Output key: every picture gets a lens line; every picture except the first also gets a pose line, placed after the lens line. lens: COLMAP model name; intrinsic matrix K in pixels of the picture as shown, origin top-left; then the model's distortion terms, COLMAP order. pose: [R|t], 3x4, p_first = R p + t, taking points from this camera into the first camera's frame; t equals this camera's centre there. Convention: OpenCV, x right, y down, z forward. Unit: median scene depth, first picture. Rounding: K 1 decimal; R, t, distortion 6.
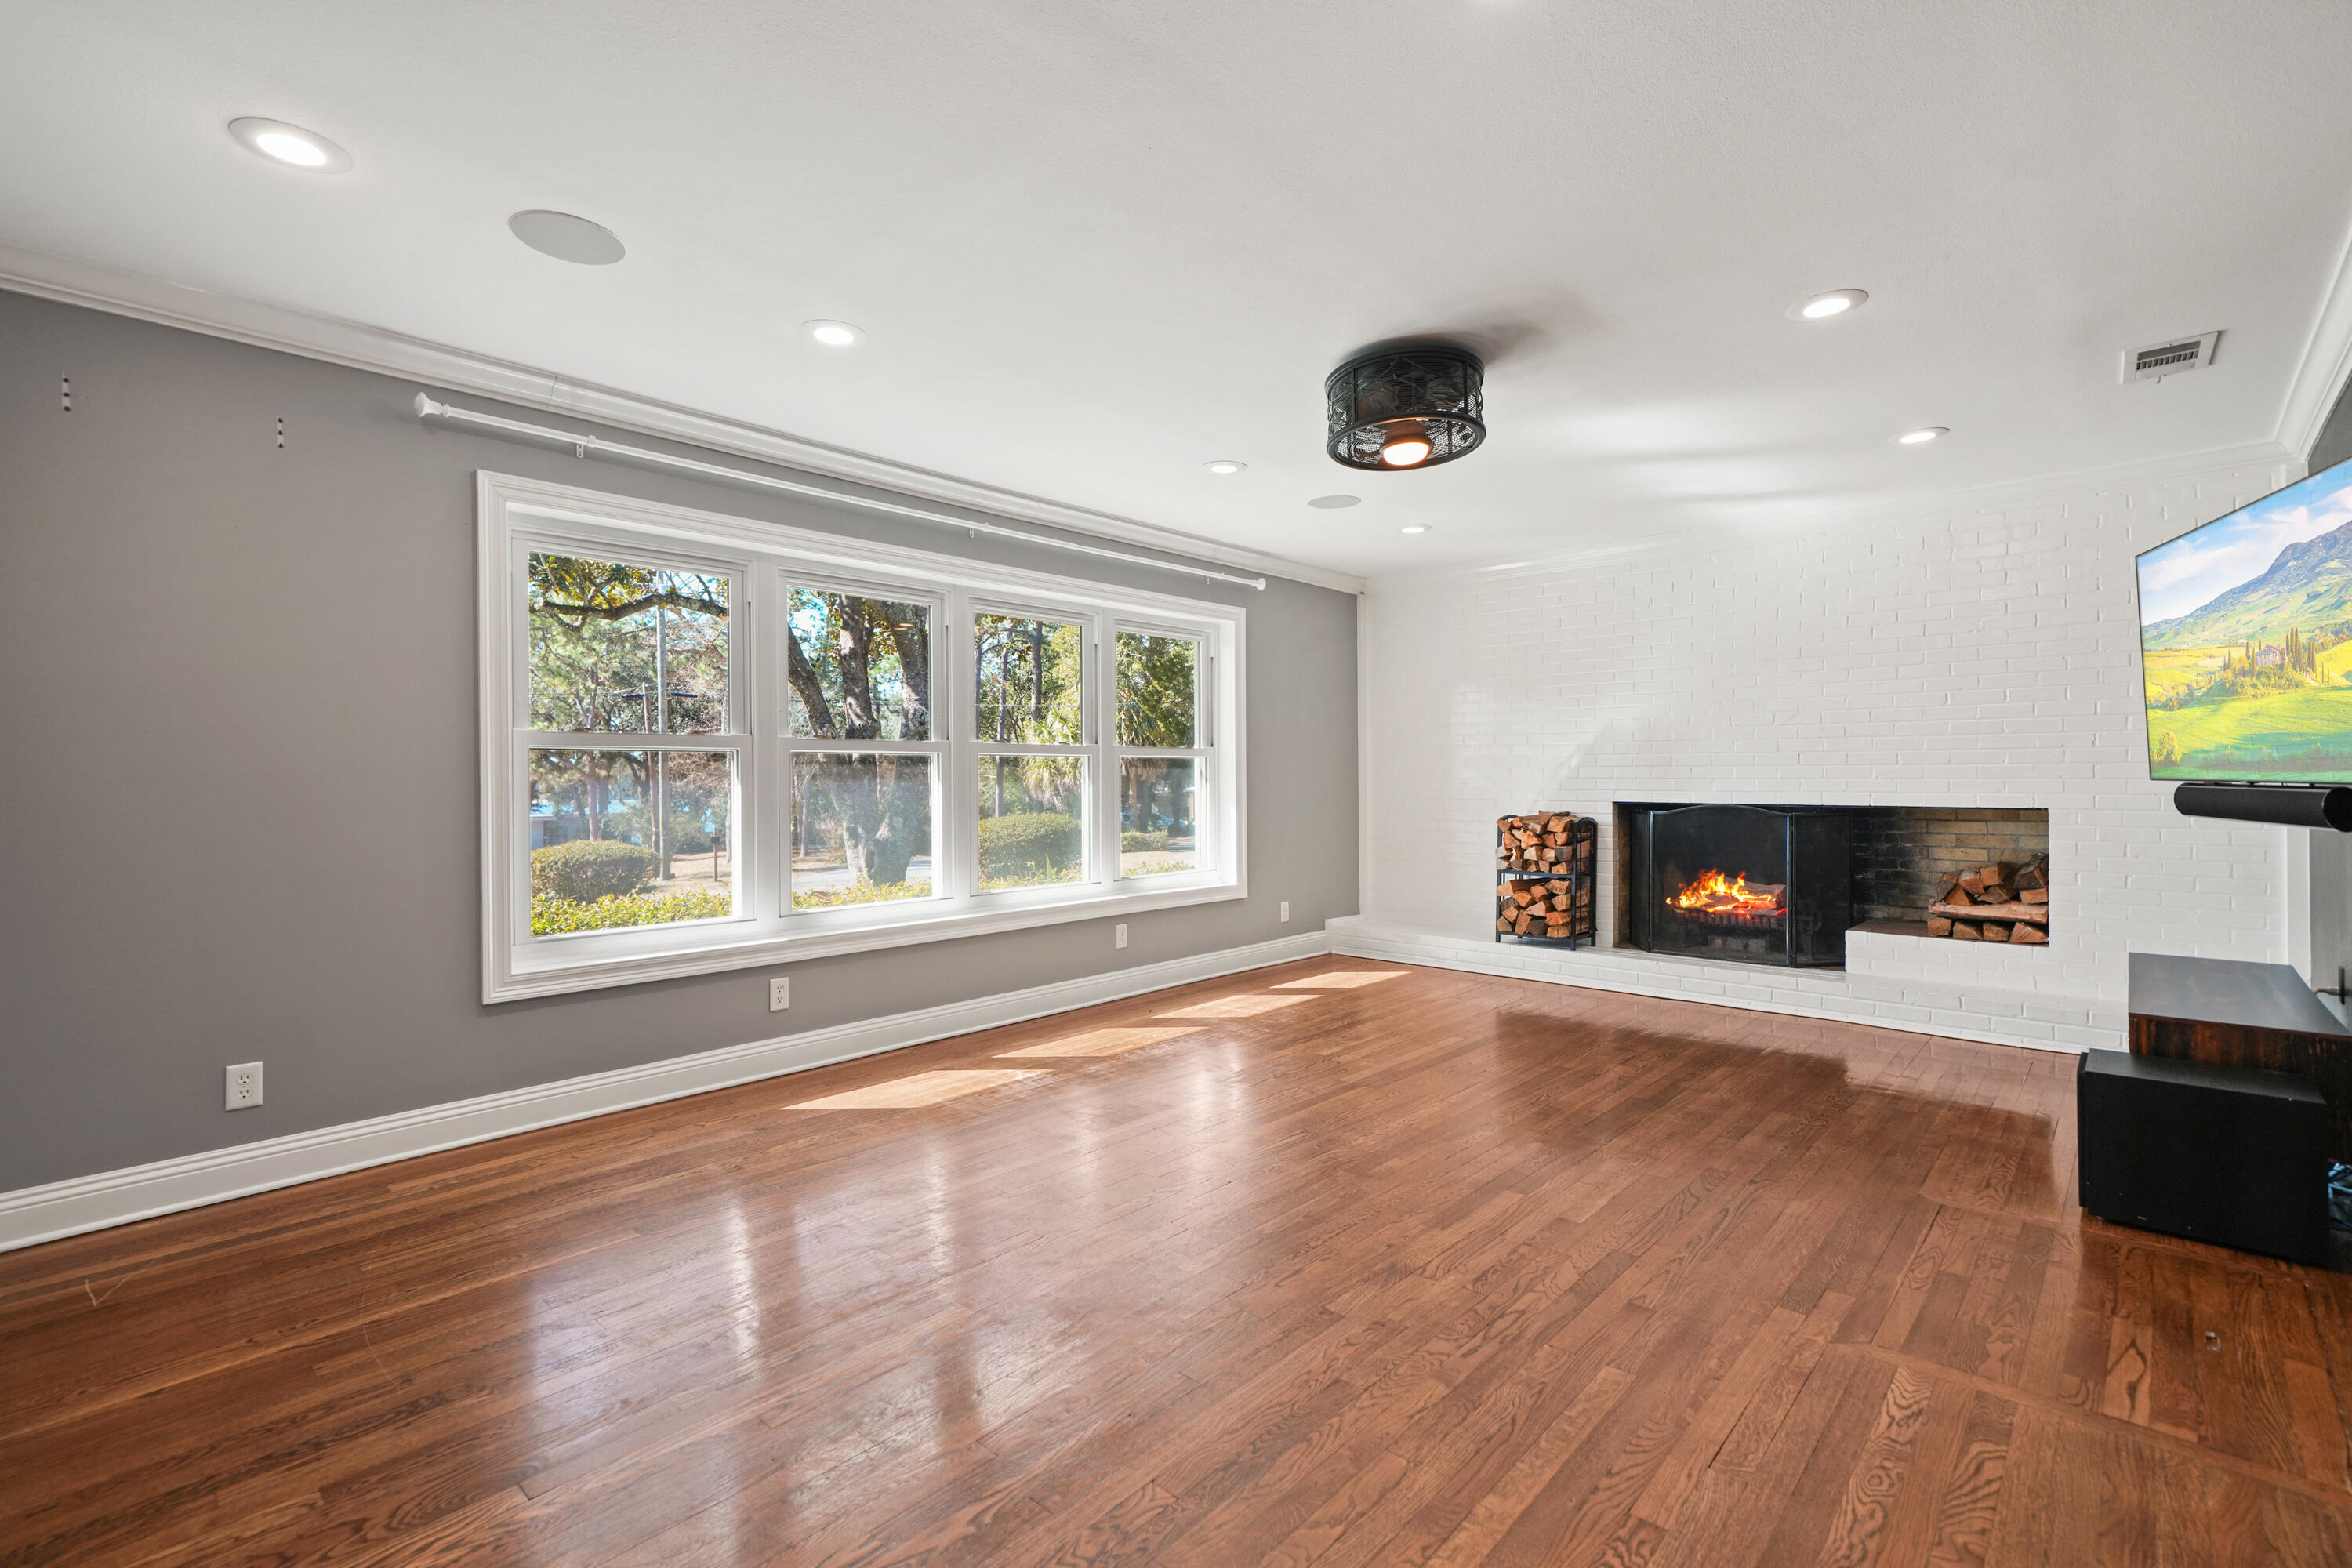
lens RADIAL K [[1047.3, 0, 1176.0], [0, 1047.3, 781.5], [0, 0, 1]] dist [0.001296, 0.001575]
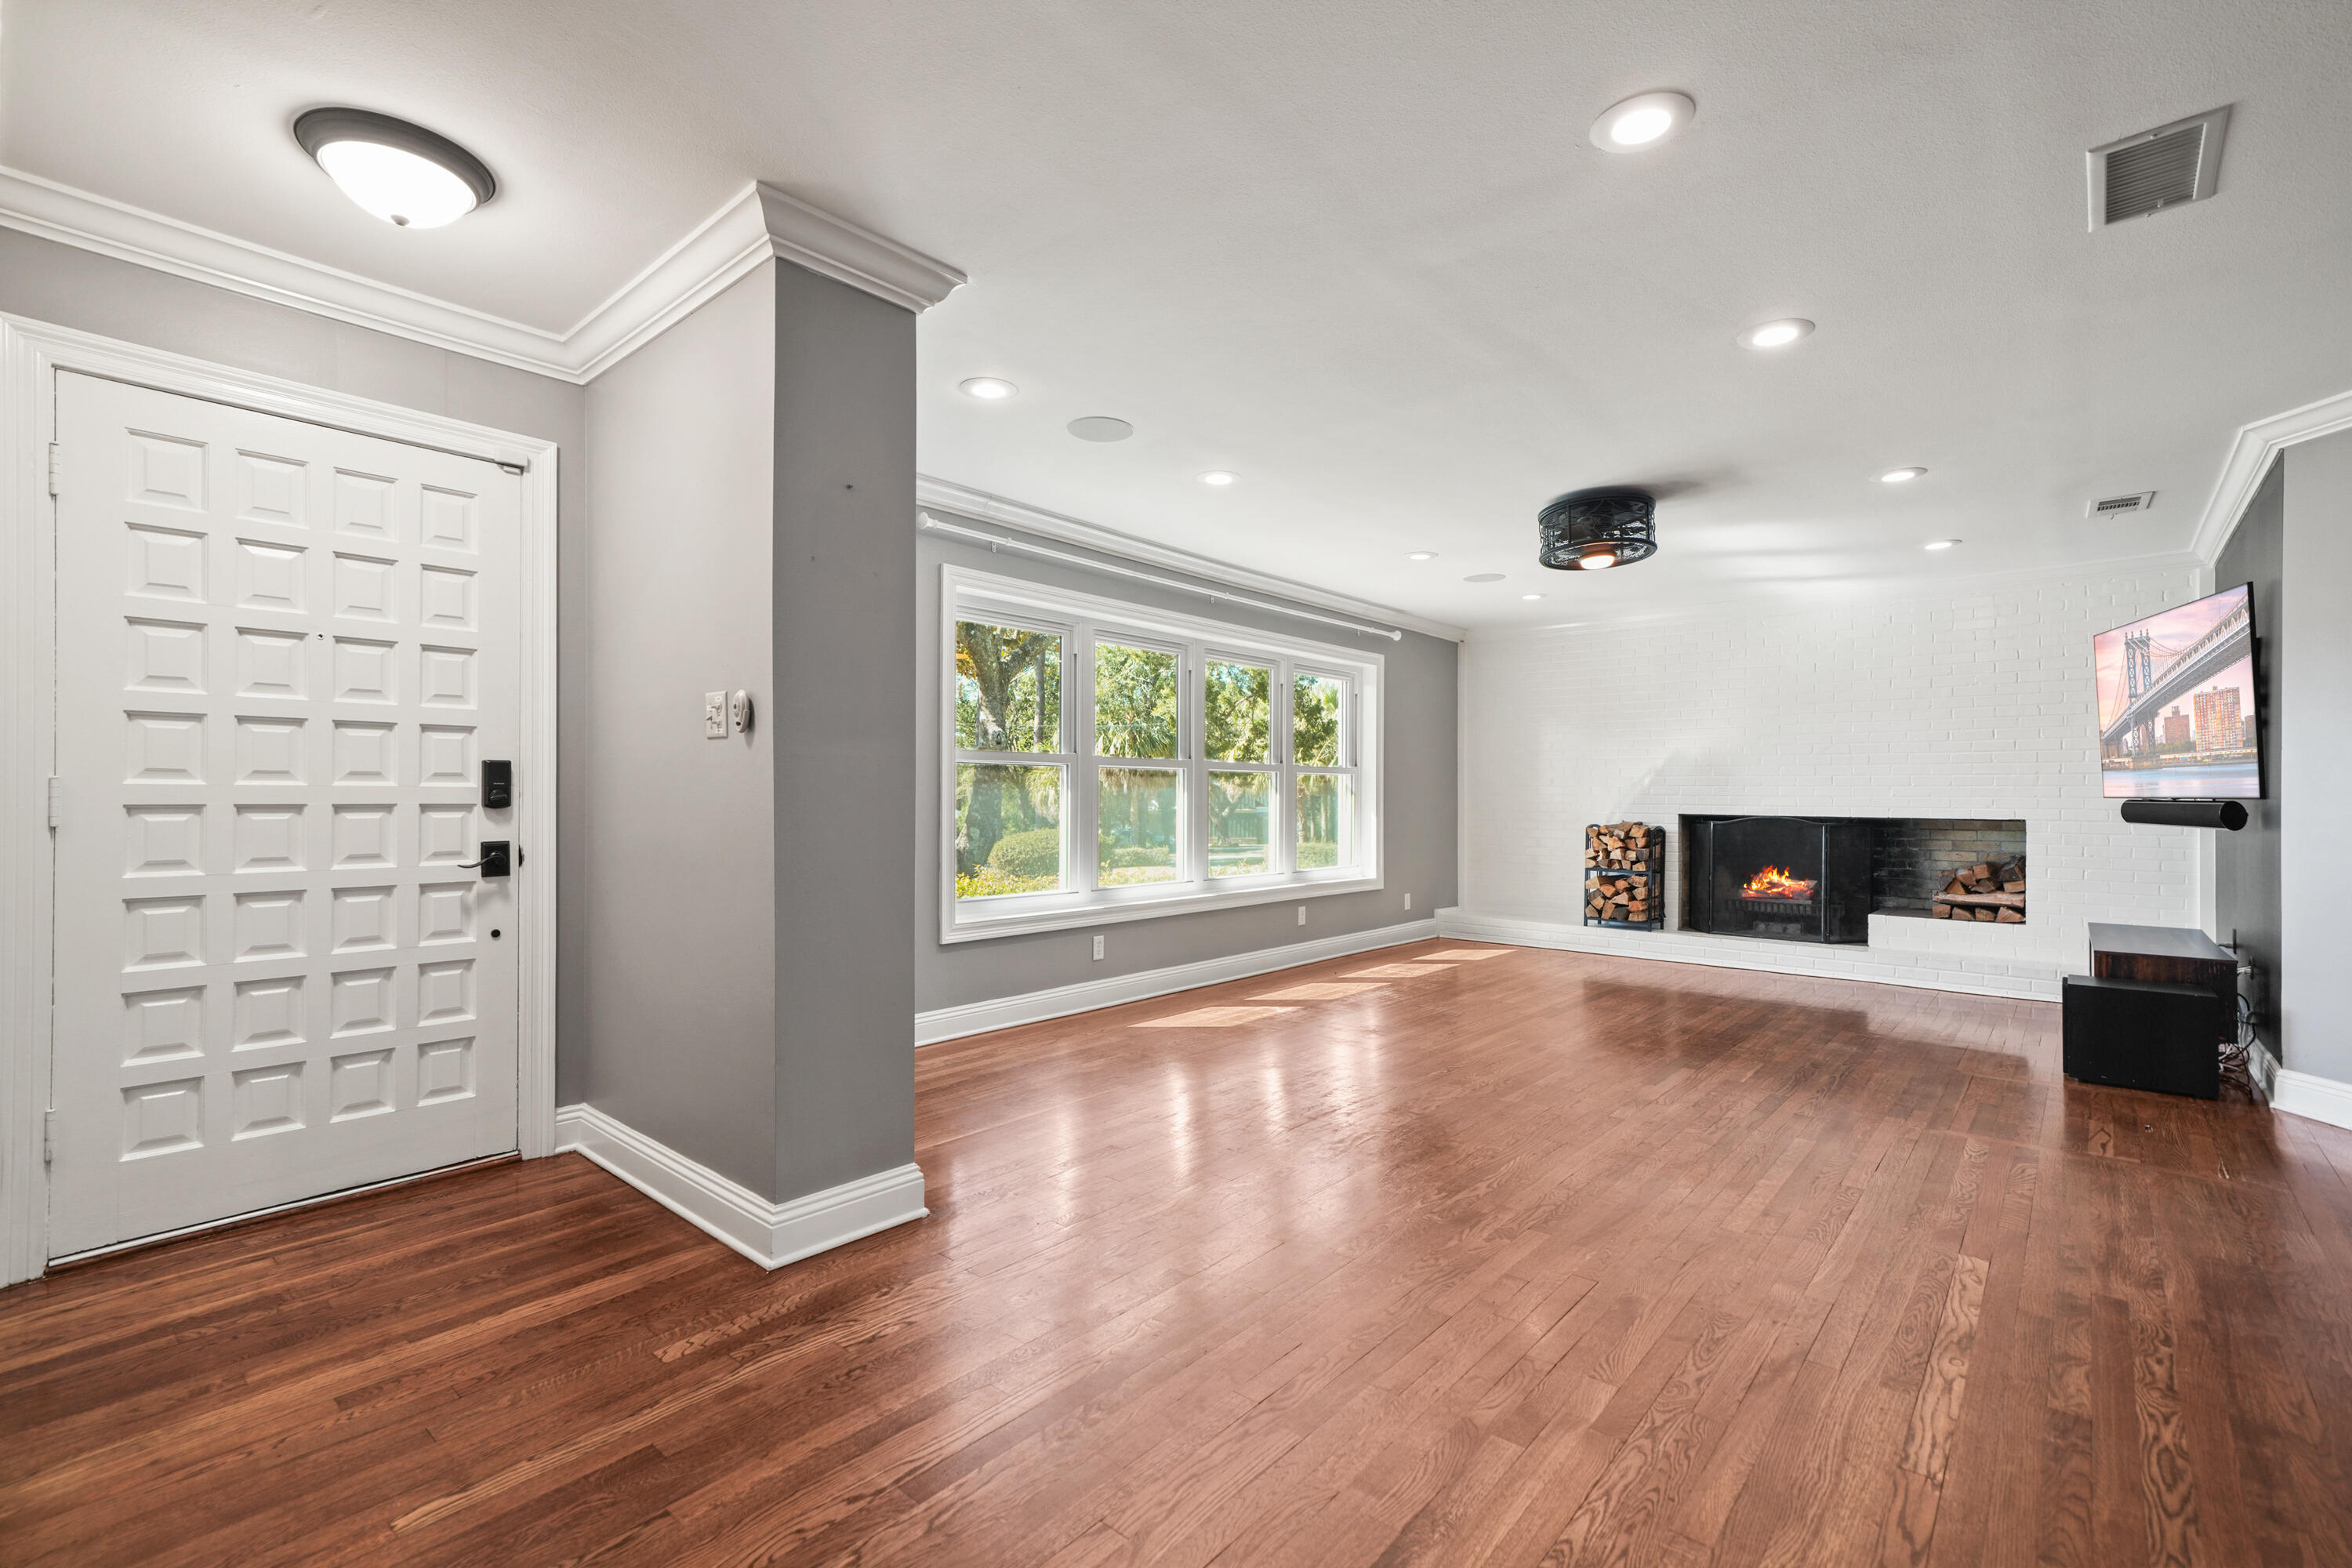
lens RADIAL K [[1024.3, 0, 1172.4], [0, 1024.3, 794.7], [0, 0, 1]] dist [-0.001382, -0.000324]
pose [[0.999740, 0.010151, 0.020400, -0.272276], [-0.010023, 0.999929, -0.006373, 0.013077], [-0.020463, 0.006167, 0.999772, -0.269028]]
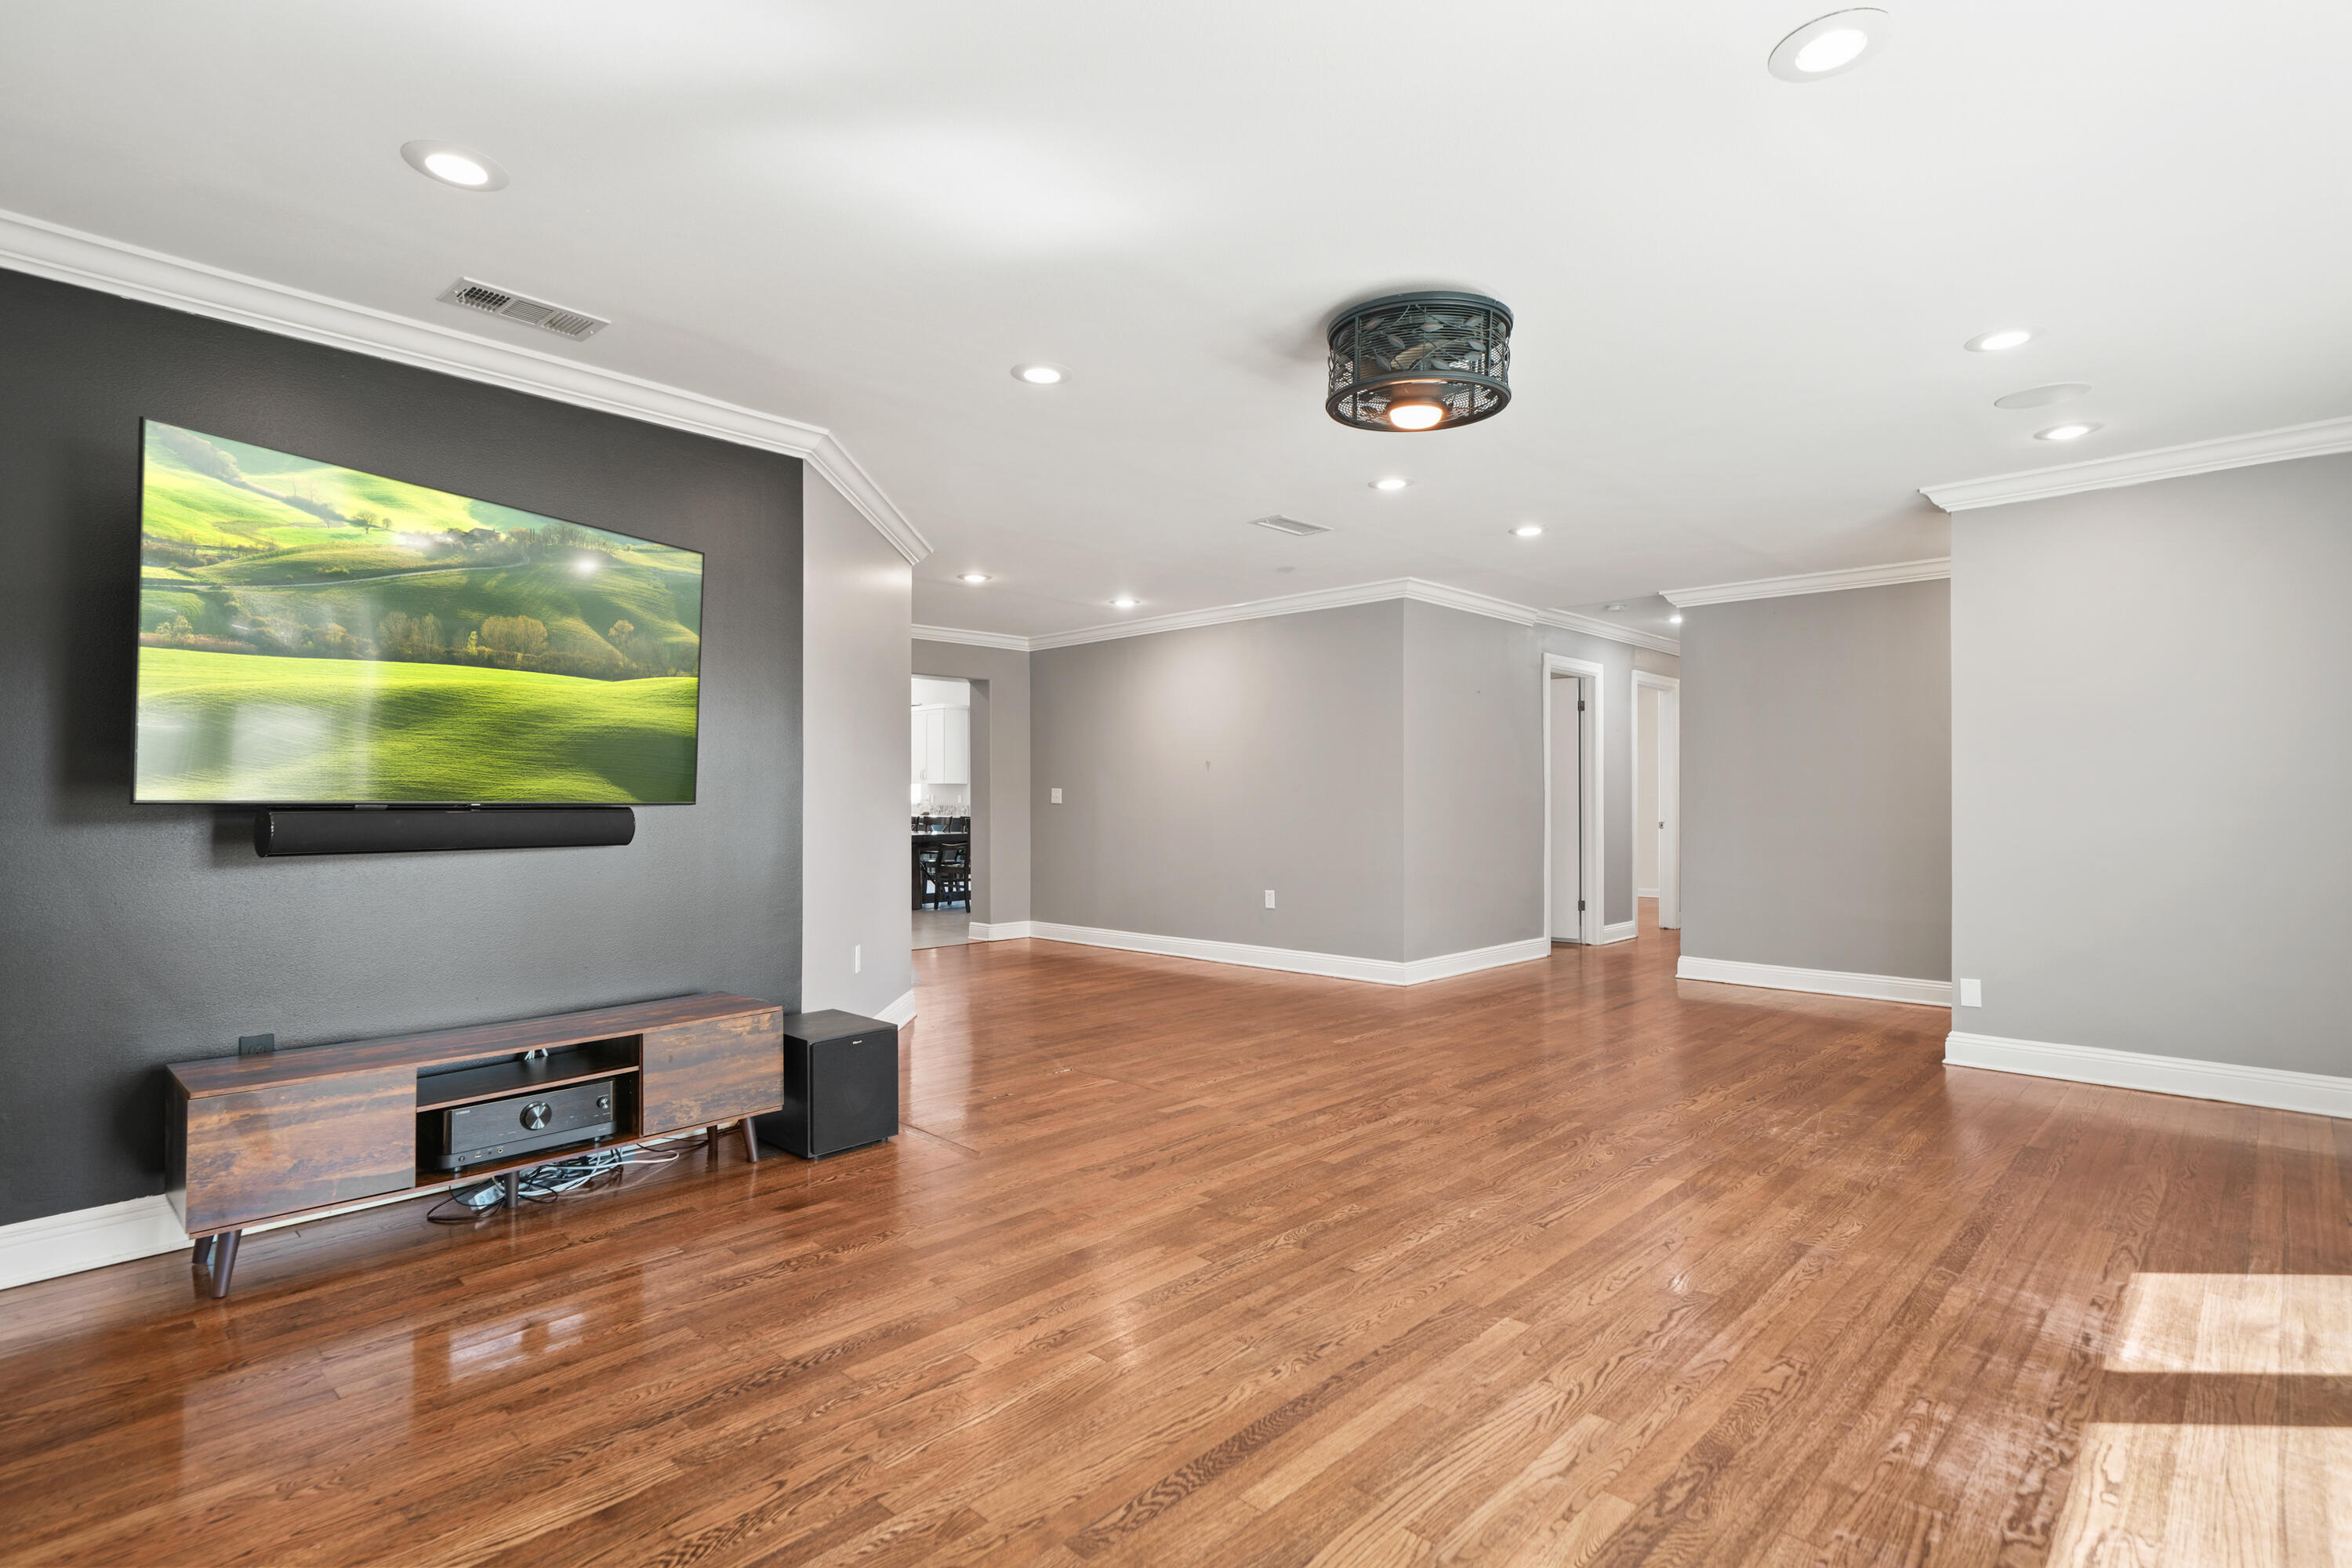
lens RADIAL K [[1149.1, 0, 1180.0], [0, 1149.1, 796.2], [0, 0, 1]] dist [0.000236, -0.000121]
pose [[-0.999665, 0.007935, 0.024621, 0.273419], [0.007812, 0.999957, -0.005069, 0.002189], [-0.024660, -0.004875, -0.999684, 1.370742]]
